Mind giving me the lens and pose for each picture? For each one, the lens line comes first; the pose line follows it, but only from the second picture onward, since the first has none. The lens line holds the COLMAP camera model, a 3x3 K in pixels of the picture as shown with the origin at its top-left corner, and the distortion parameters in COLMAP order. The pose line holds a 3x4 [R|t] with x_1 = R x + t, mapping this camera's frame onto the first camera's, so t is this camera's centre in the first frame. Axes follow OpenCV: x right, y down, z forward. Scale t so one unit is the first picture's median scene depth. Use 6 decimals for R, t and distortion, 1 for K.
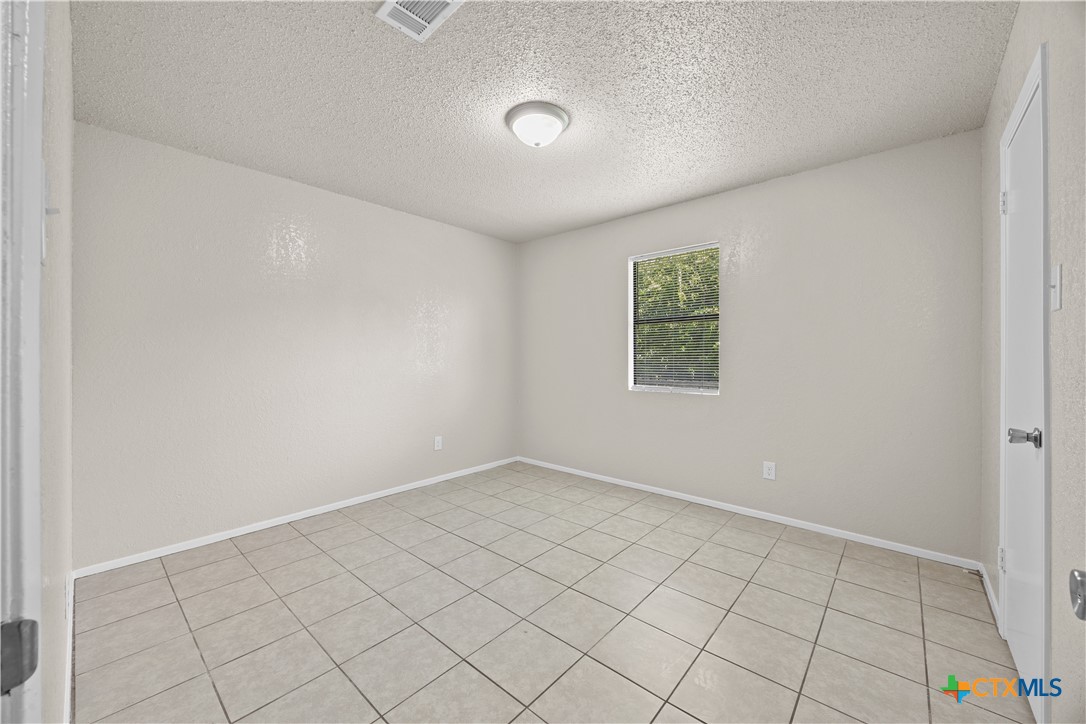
lens RADIAL K [[415.5, 0, 538.0], [0, 415.5, 354.8], [0, 0, 1]] dist [-0.004056, 0.000356]
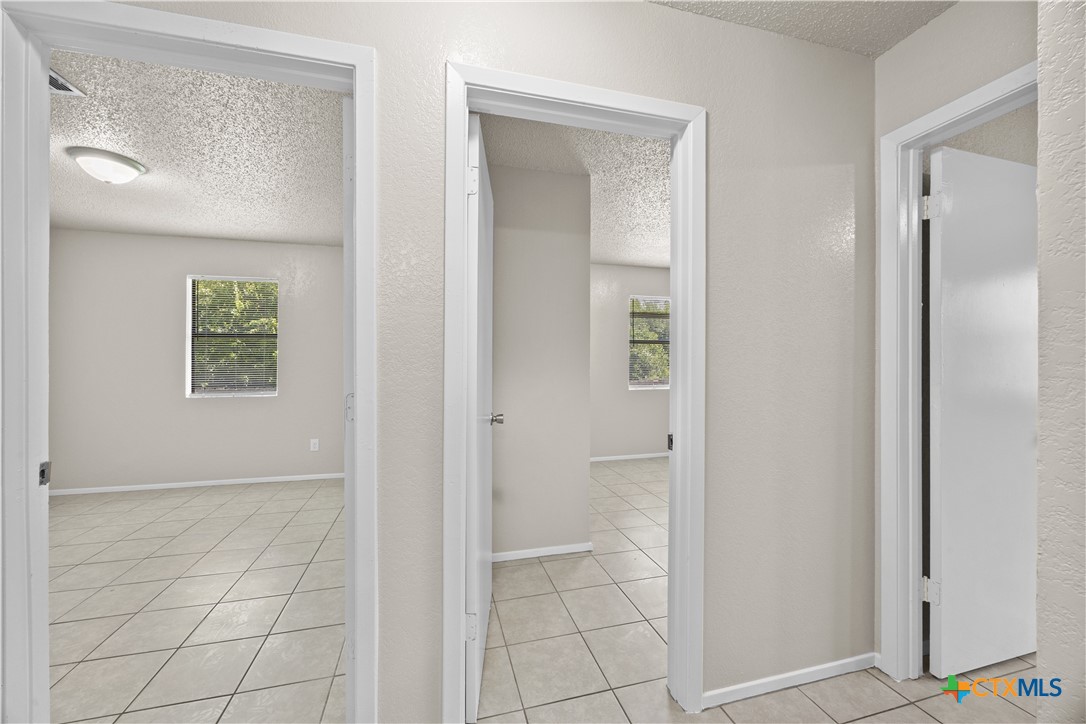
lens RADIAL K [[415.5, 0, 541.1], [0, 415.5, 358.2], [0, 0, 1]] dist [-0.004056, 0.000356]
pose [[0.552549, 0.008411, 0.833438, -0.213760], [-0.003227, 0.999963, -0.007952, -0.015151], [-0.833474, 0.001704, 0.552556, -0.456304]]
